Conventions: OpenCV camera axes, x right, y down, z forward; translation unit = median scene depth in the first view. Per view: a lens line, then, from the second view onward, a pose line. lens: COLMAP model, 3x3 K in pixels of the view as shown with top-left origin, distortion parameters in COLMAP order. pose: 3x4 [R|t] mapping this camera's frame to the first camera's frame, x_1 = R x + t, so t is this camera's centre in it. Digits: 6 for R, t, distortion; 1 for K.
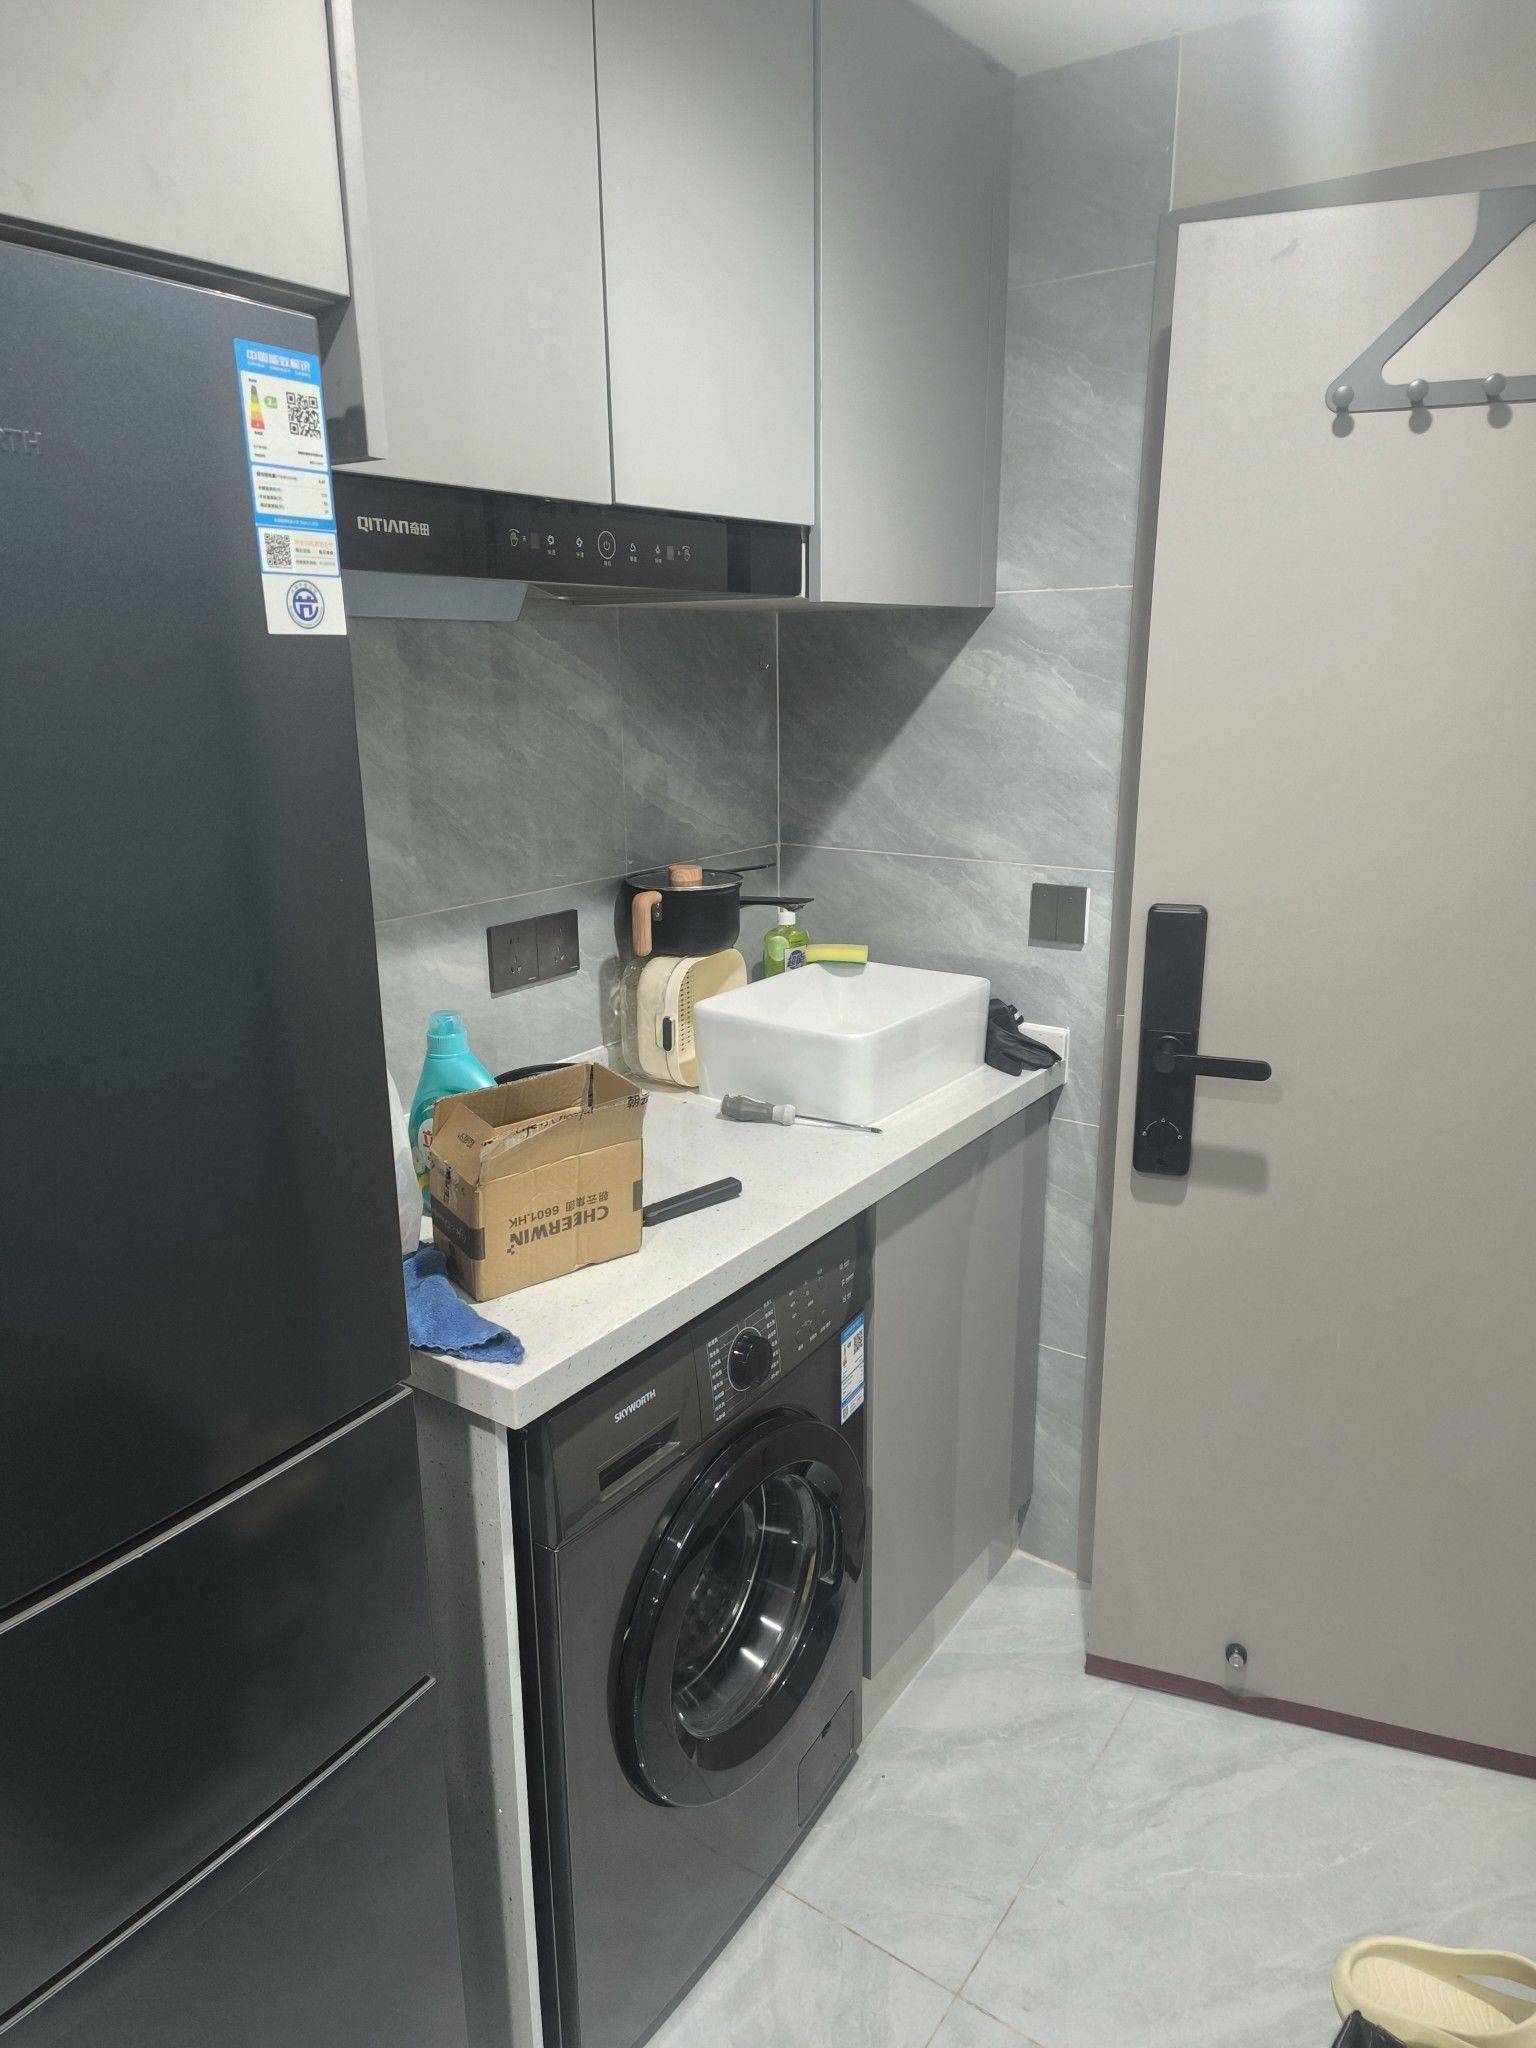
lens RADIAL K [[1361.9, 0, 767.1], [0, 1361.9, 1014.4], [0, 0, 1]] dist [0.046440, -0.011520]
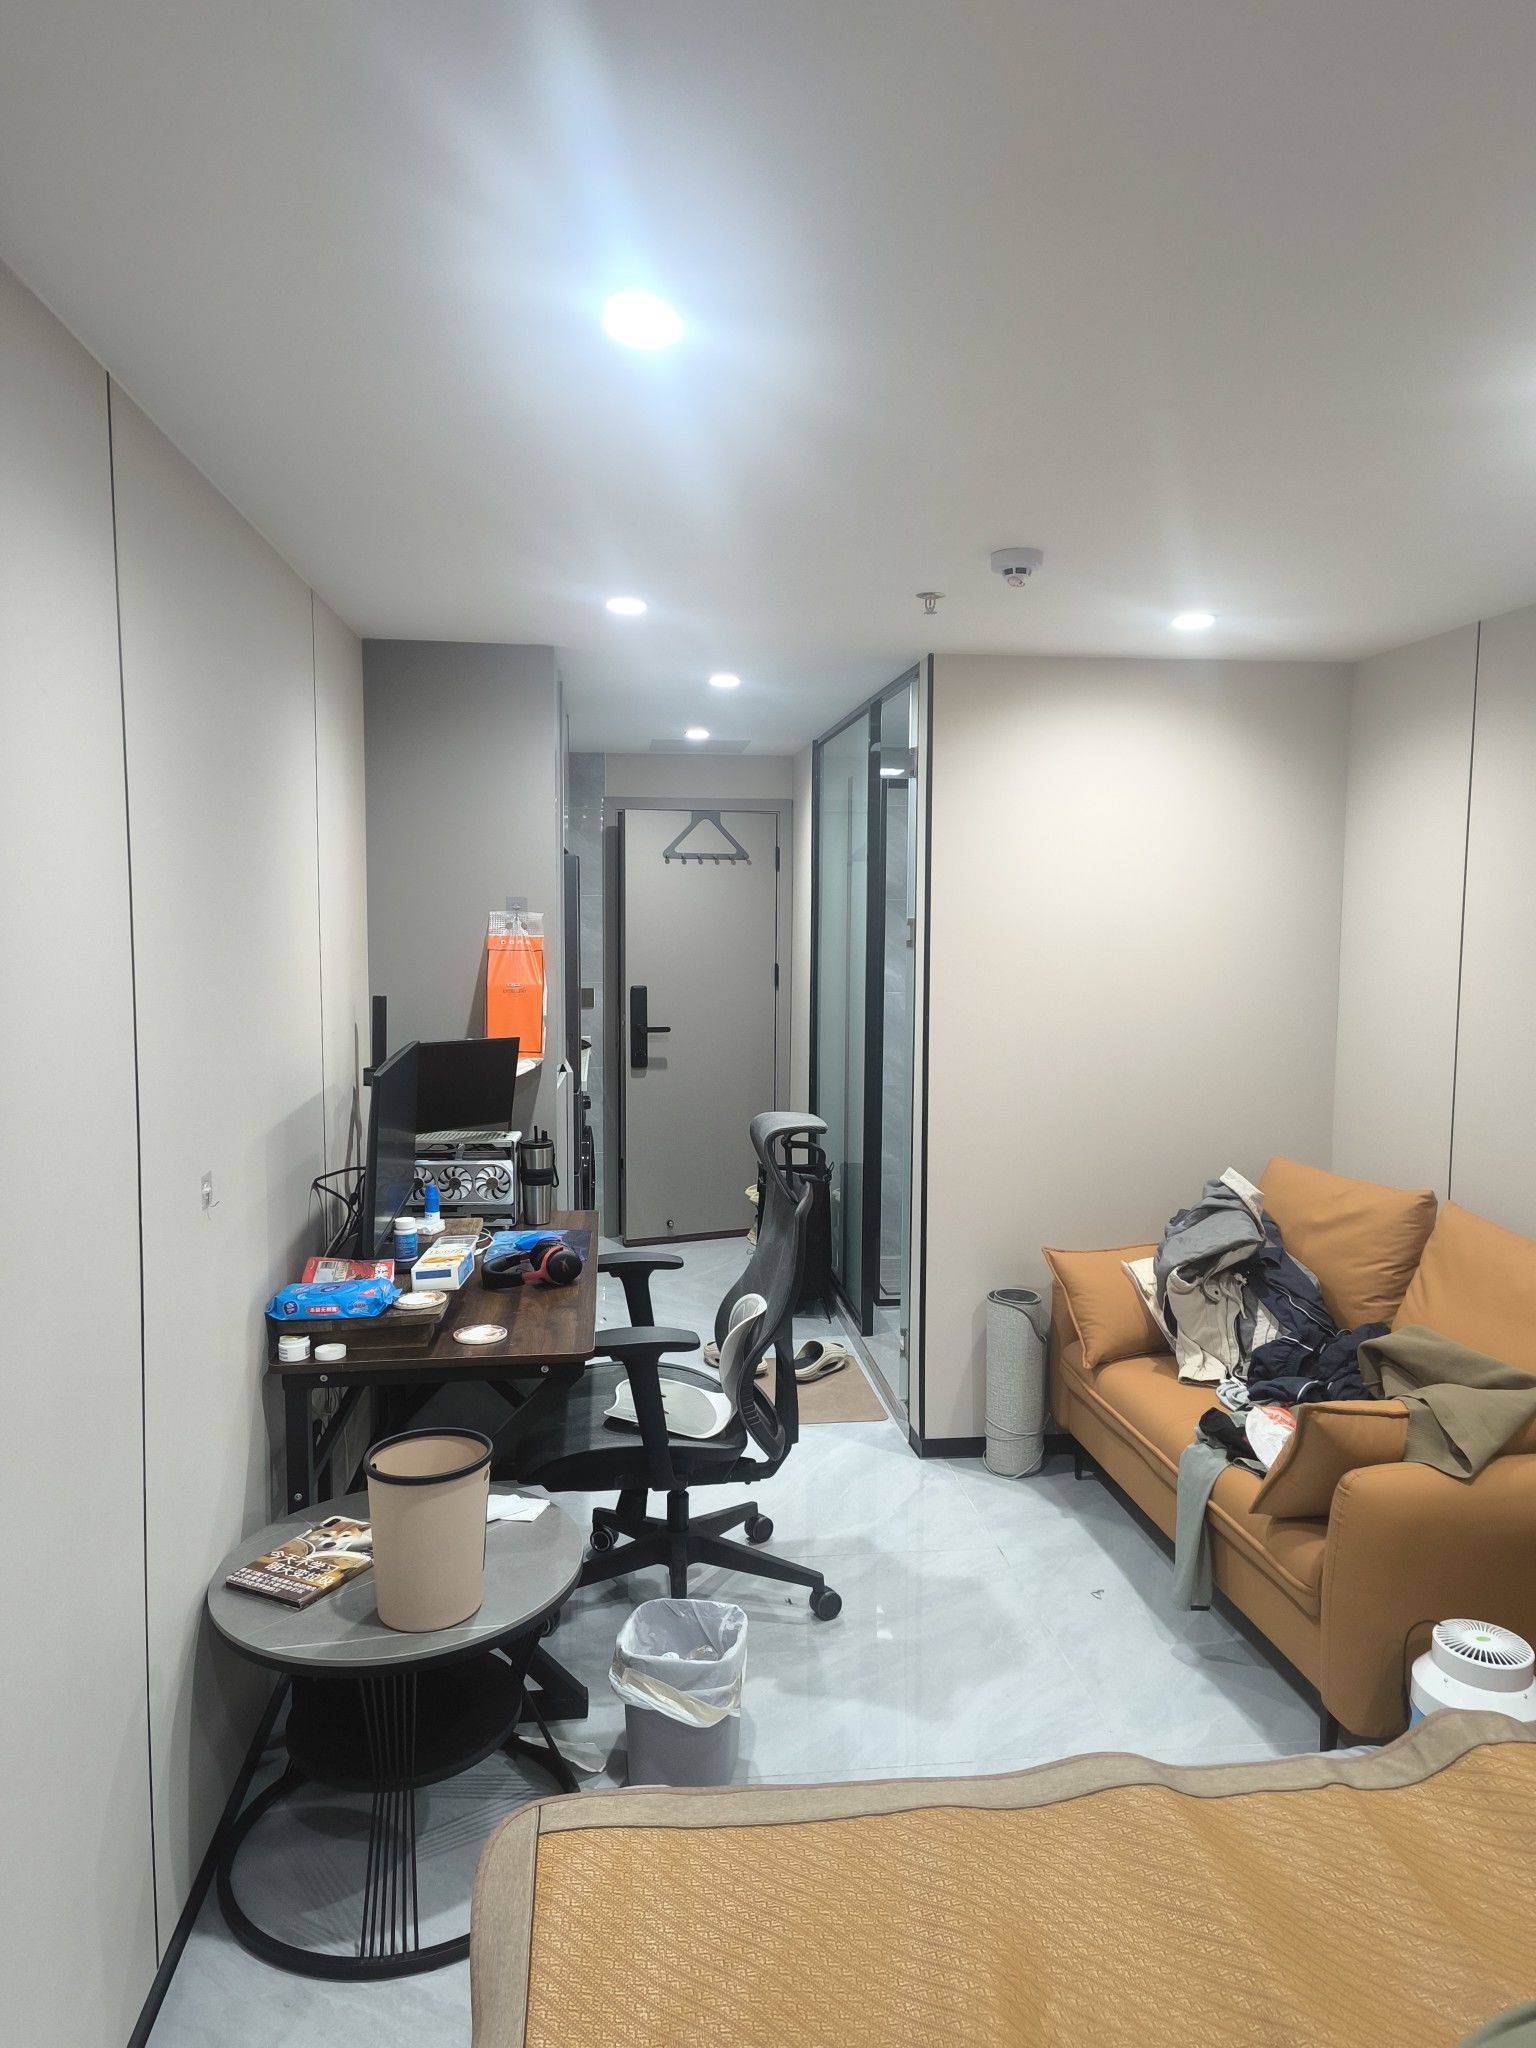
lens RADIAL K [[1361.9, 0, 767.3], [0, 1361.9, 1027.4], [0, 0, 1]] dist [0.046440, -0.011520]
pose [[0.735249, -0.036766, 0.676799, -1.593020], [0.163971, 0.978516, -0.124977, 0.449383], [-0.657664, 0.202865, 0.725482, -1.505129]]
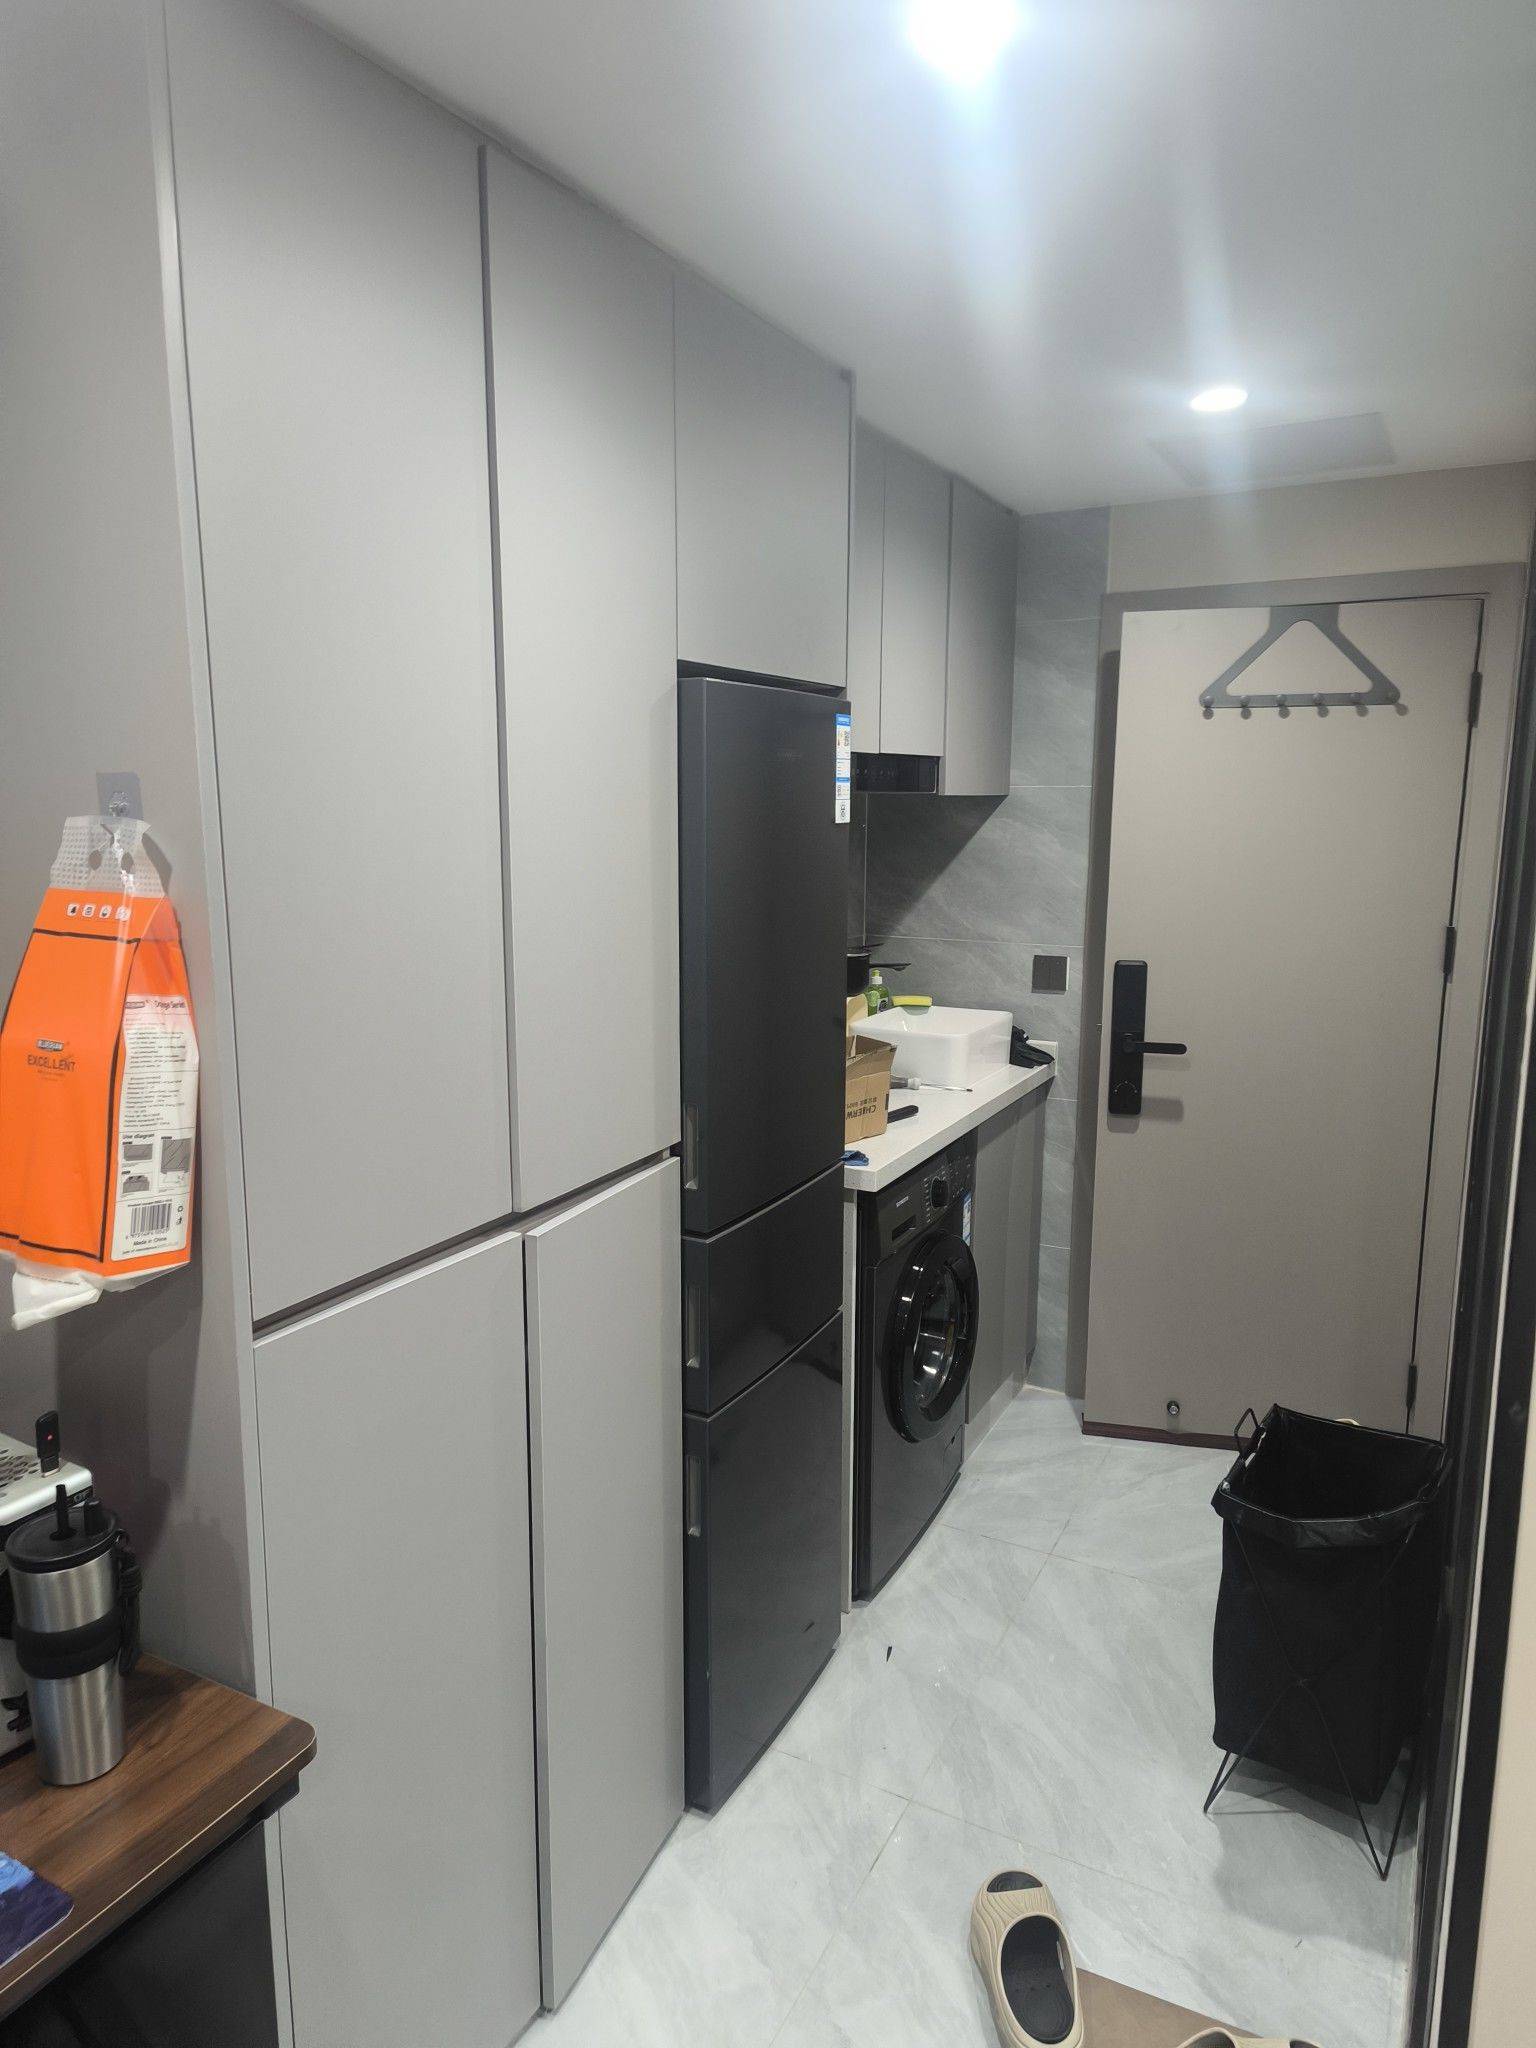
lens RADIAL K [[1361.9, 0, 763.9], [0, 1361.9, 1024.1], [0, 0, 1]] dist [0.046440, -0.011520]
pose [[0.991146, -0.009426, 0.132440, -0.371314], [0.021624, 0.995619, -0.090968, 0.139162], [-0.131003, 0.093026, 0.987008, -0.628773]]
